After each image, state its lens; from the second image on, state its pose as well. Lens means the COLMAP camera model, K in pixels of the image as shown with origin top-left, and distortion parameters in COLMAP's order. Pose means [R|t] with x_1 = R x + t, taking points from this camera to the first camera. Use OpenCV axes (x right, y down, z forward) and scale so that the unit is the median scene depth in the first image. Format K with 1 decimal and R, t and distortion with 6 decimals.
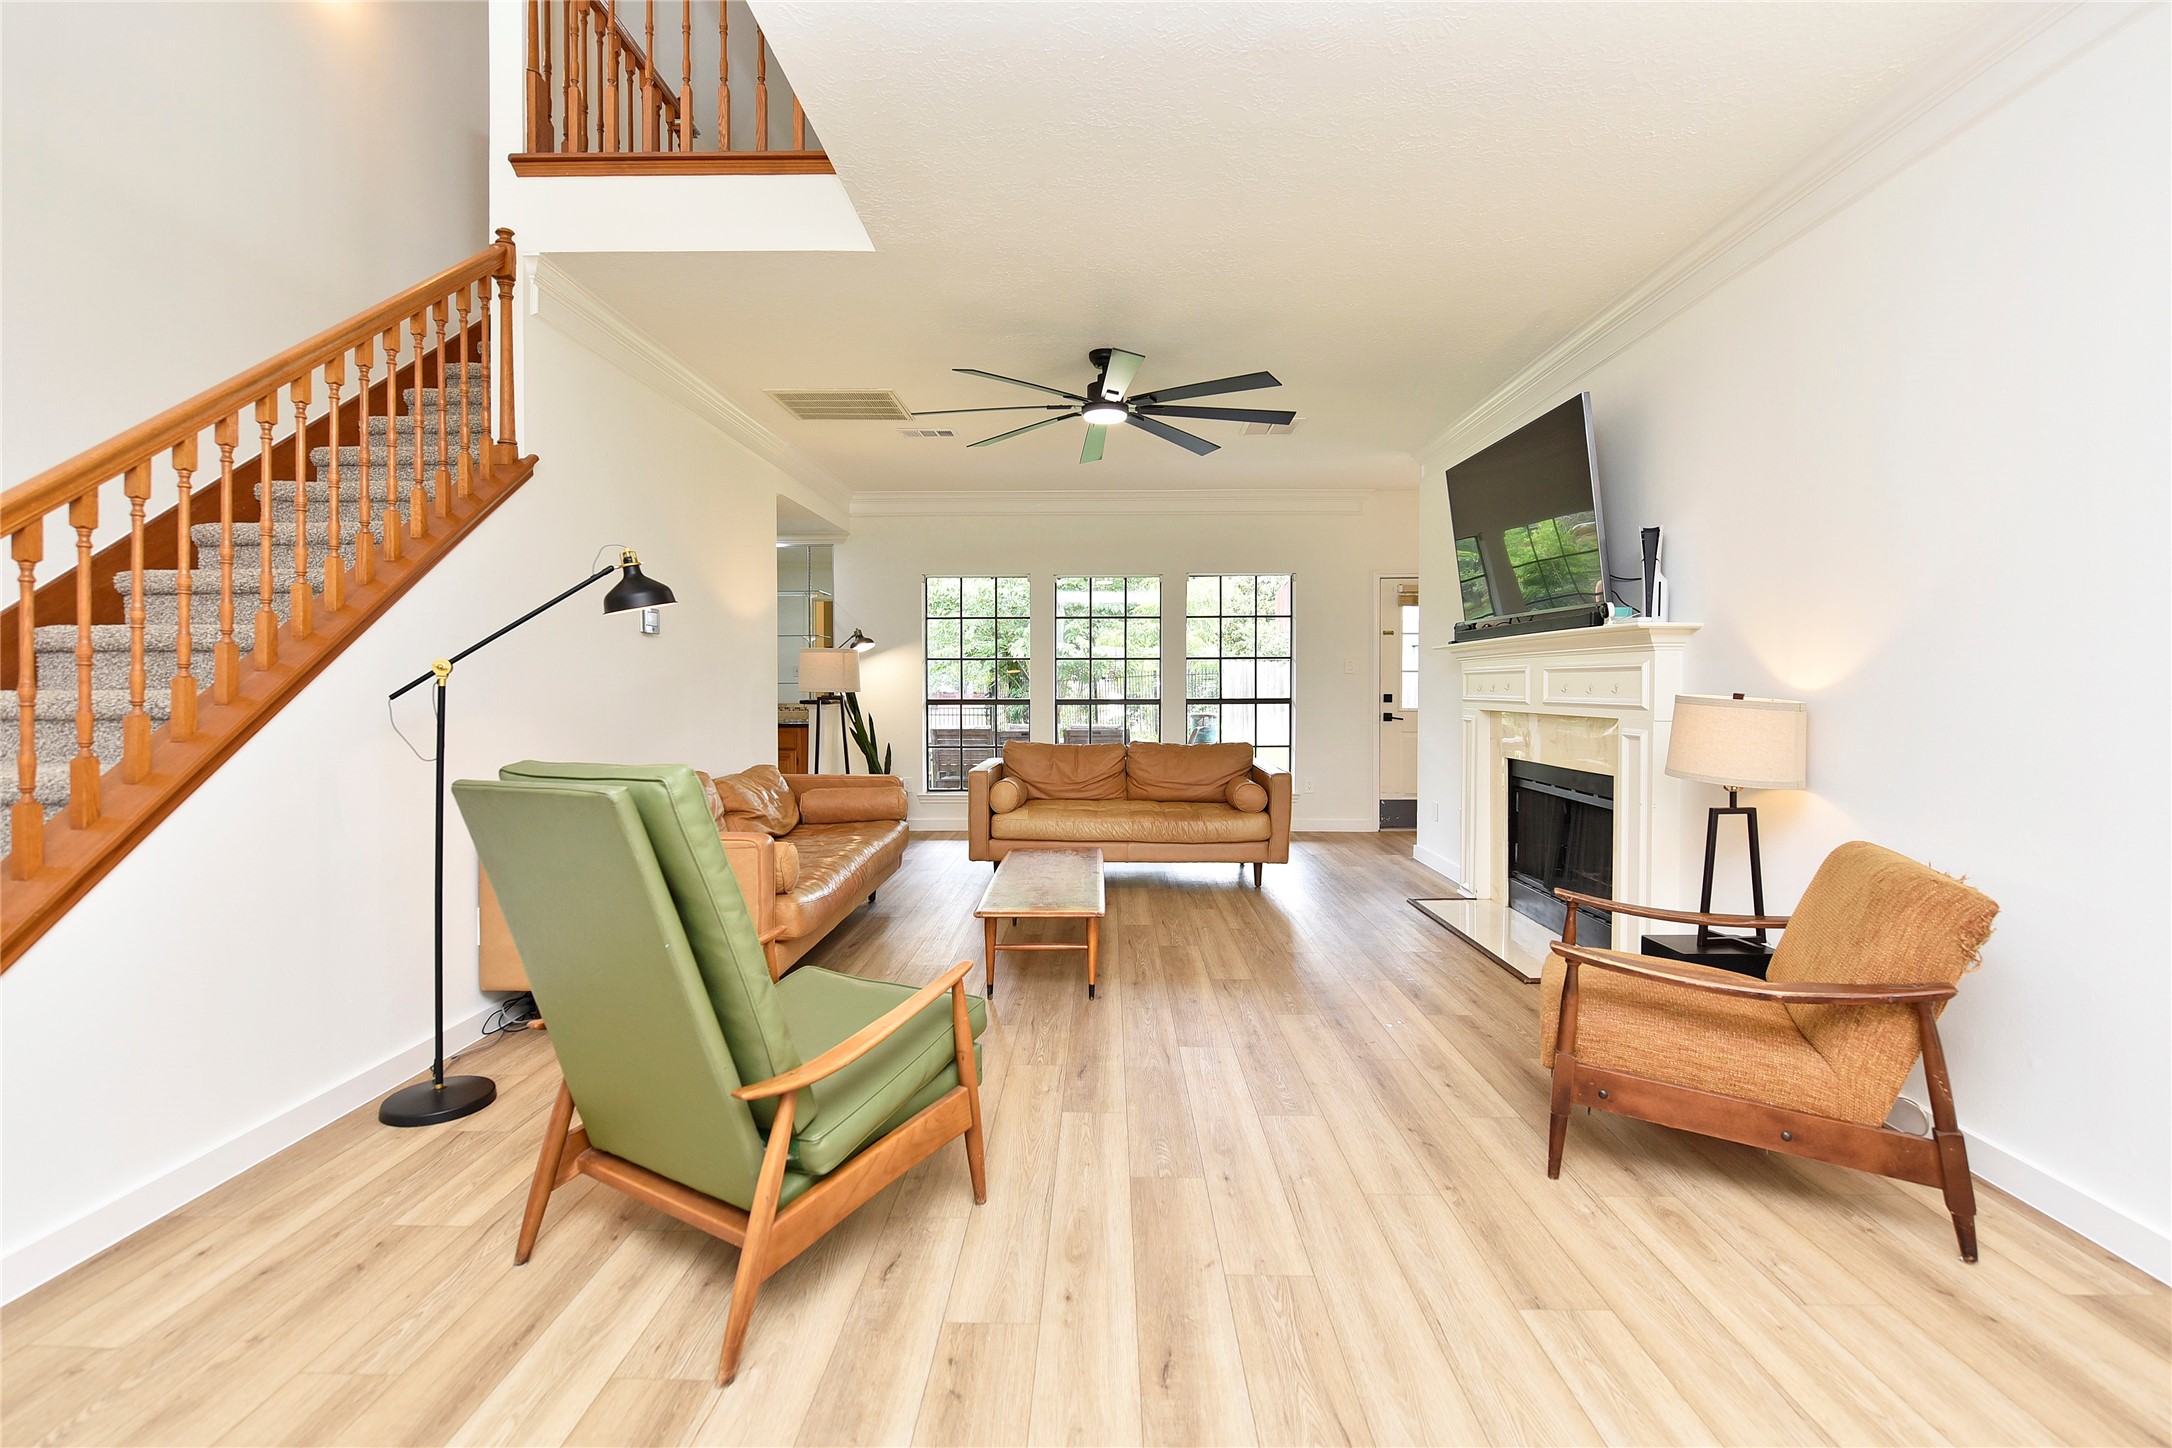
lens RADIAL K [[967.1, 0, 1082.1], [0, 967.1, 703.2], [0, 0, 1]] dist [-0.000068, -0.001969]
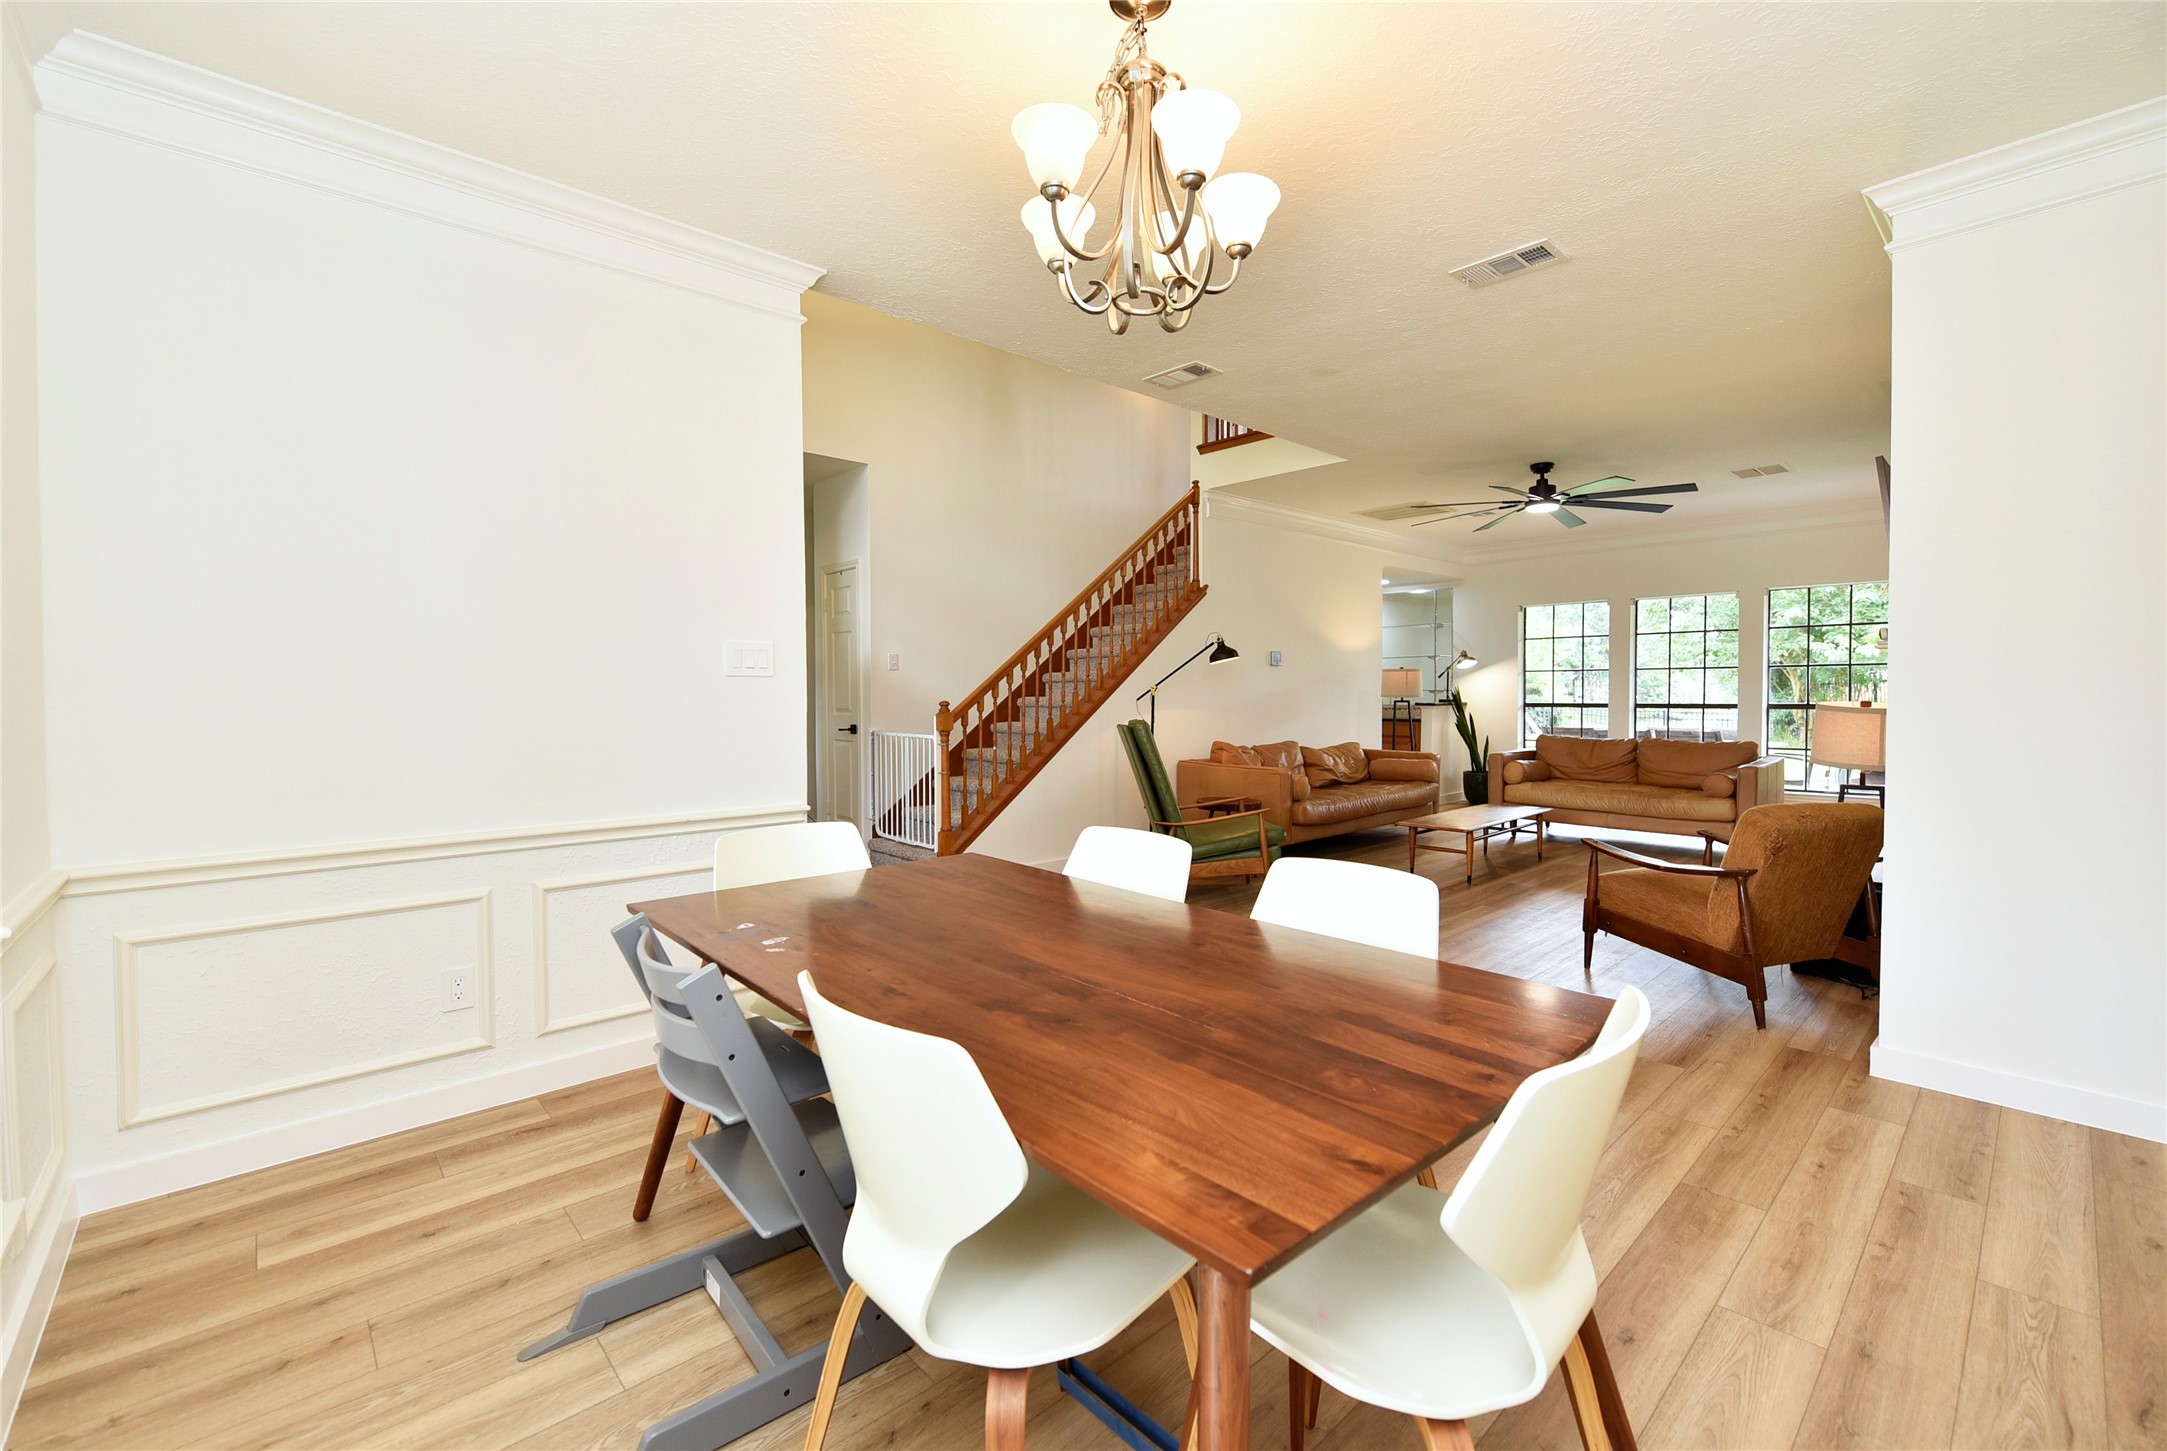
lens RADIAL K [[894.2, 0, 1107.3], [0, 894.2, 717.9], [0, 0, 1]] dist [-0.006819, -0.002119]
pose [[0.706603, 0.021115, -0.707295, 0.649934], [-0.010302, 0.999756, 0.019554, -0.002130], [0.707535, -0.006530, 0.706648, -0.519325]]
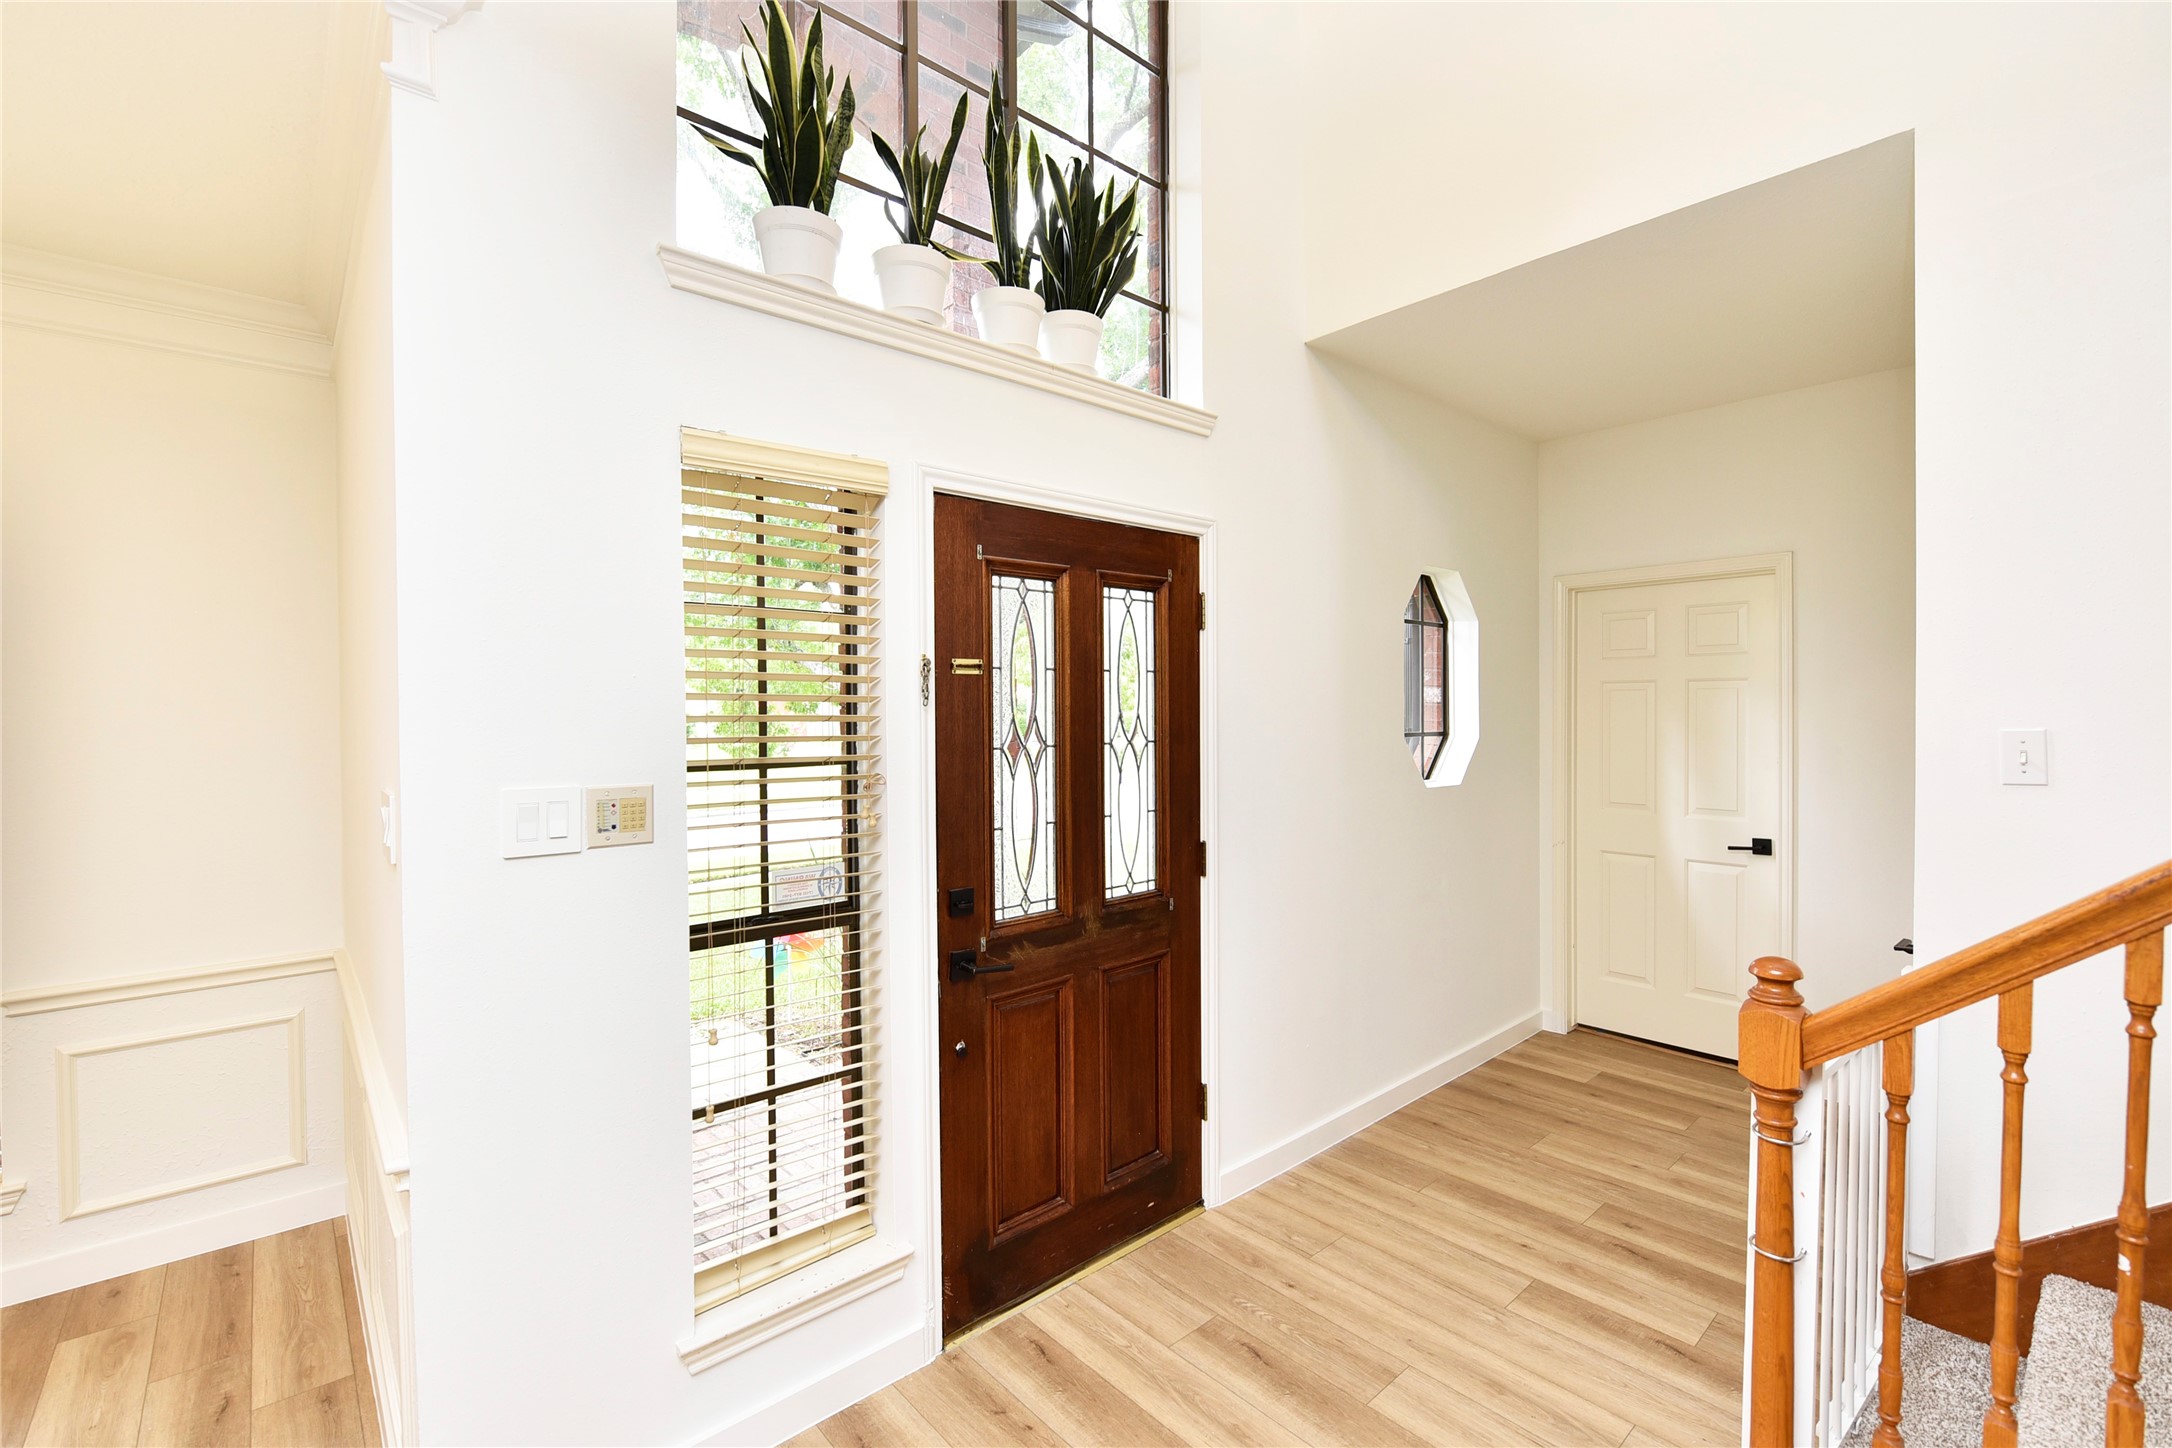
lens RADIAL K [[956.6, 0, 1133.8], [0, 956.6, 717.0], [0, 0, 1]] dist [-0.009210, -0.001626]
pose [[-0.725355, 0.018169, -0.688135, -0.138640], [0.002589, 0.999717, 0.023667, -0.107696], [0.688370, 0.015386, -0.725197, 0.439179]]
